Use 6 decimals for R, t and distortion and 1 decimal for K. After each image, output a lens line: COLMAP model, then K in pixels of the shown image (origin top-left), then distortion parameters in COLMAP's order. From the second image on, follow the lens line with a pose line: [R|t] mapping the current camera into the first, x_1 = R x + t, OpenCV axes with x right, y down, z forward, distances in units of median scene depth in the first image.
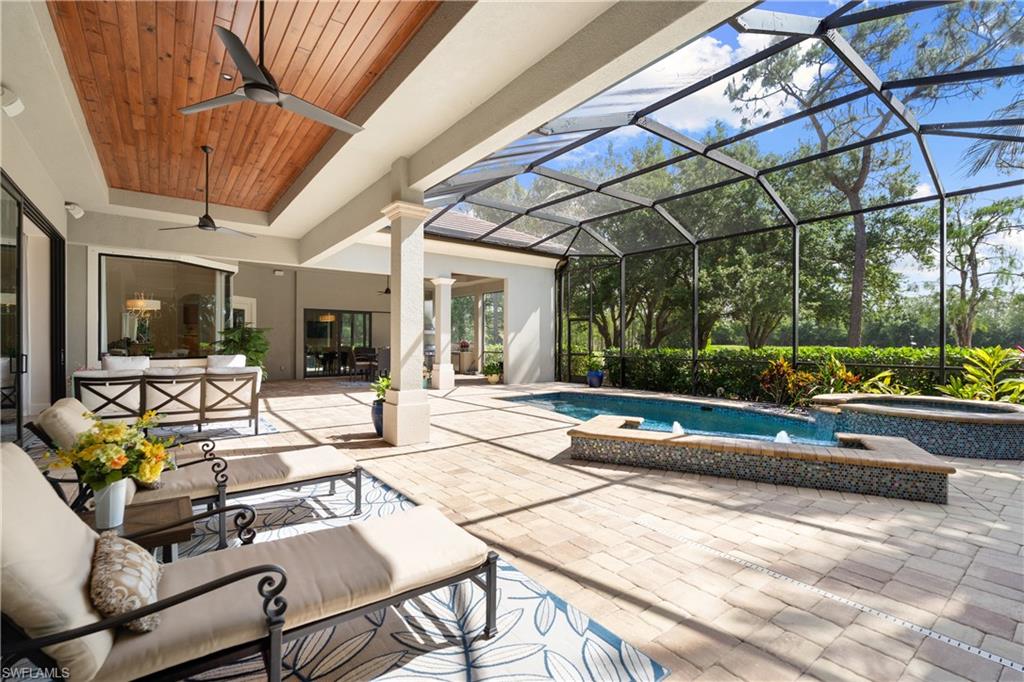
lens RADIAL K [[457.9, 0, 513.4], [0, 457.9, 337.8], [0, 0, 1]] dist [0.001781, 0.000010]
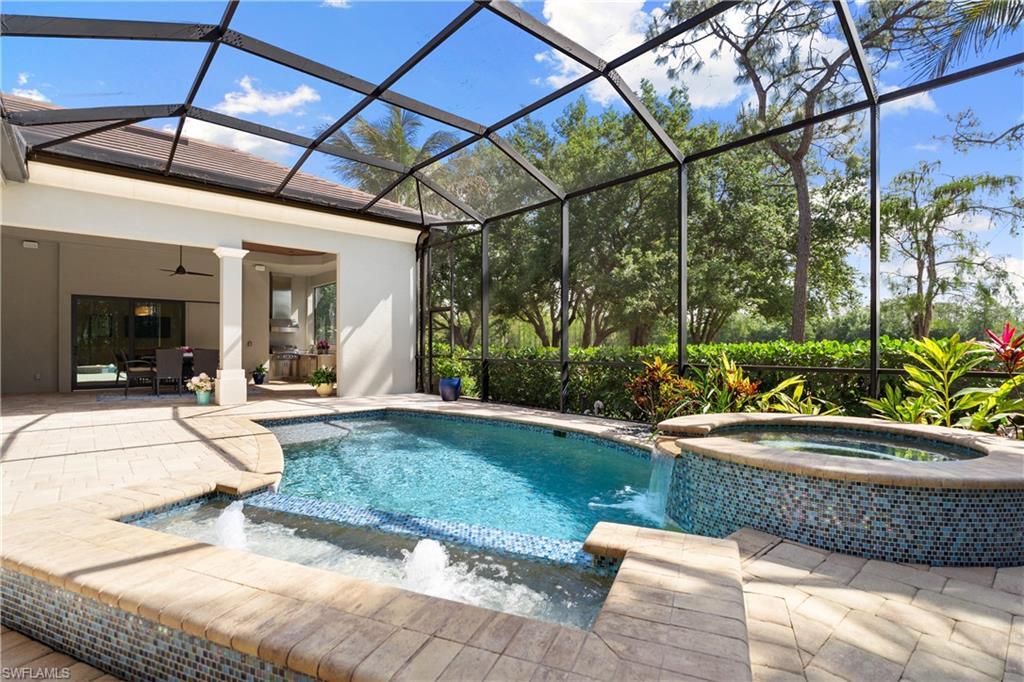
lens RADIAL K [[490.5, 0, 512.2], [0, 490.5, 346.1], [0, 0, 1]] dist [-0.011904, -0.000105]
pose [[0.997487, 0.001344, 0.070836, 0.205399], [-0.001696, 0.999987, 0.004911, 0.015287], [-0.070829, -0.005019, 0.997476, 0.192952]]
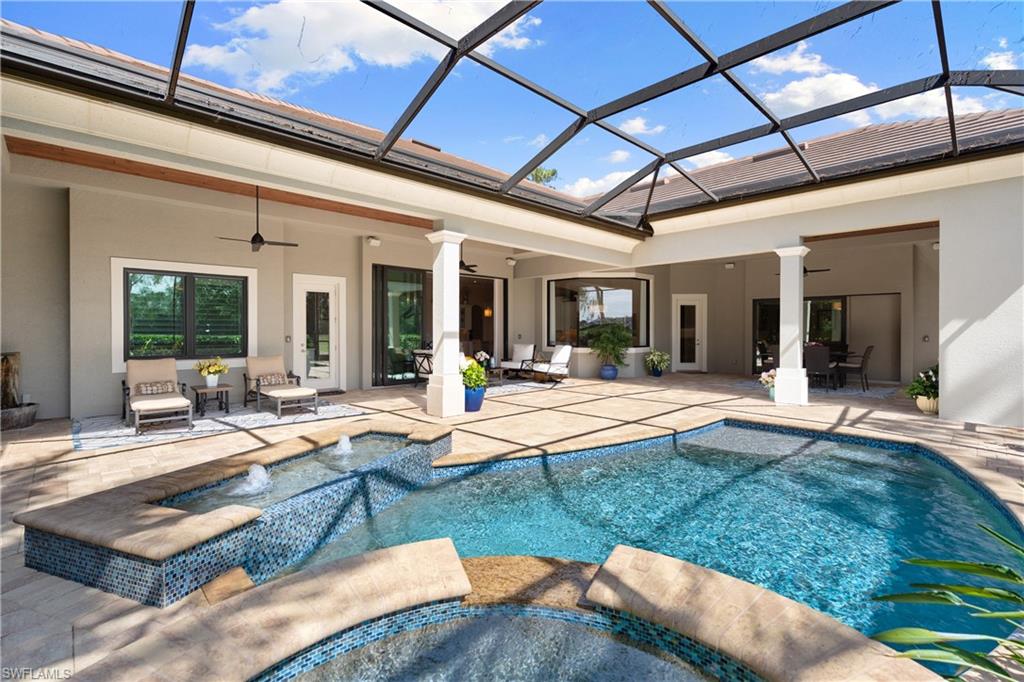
lens RADIAL K [[457.9, 0, 513.4], [0, 457.9, 337.8], [0, 0, 1]] dist [0.001781, 0.000010]
pose [[0.117638, 0.011642, -0.992988, 0.455842], [-0.004739, 0.999926, 0.011162, 0.004234], [0.993045, 0.003393, 0.117685, 0.438114]]
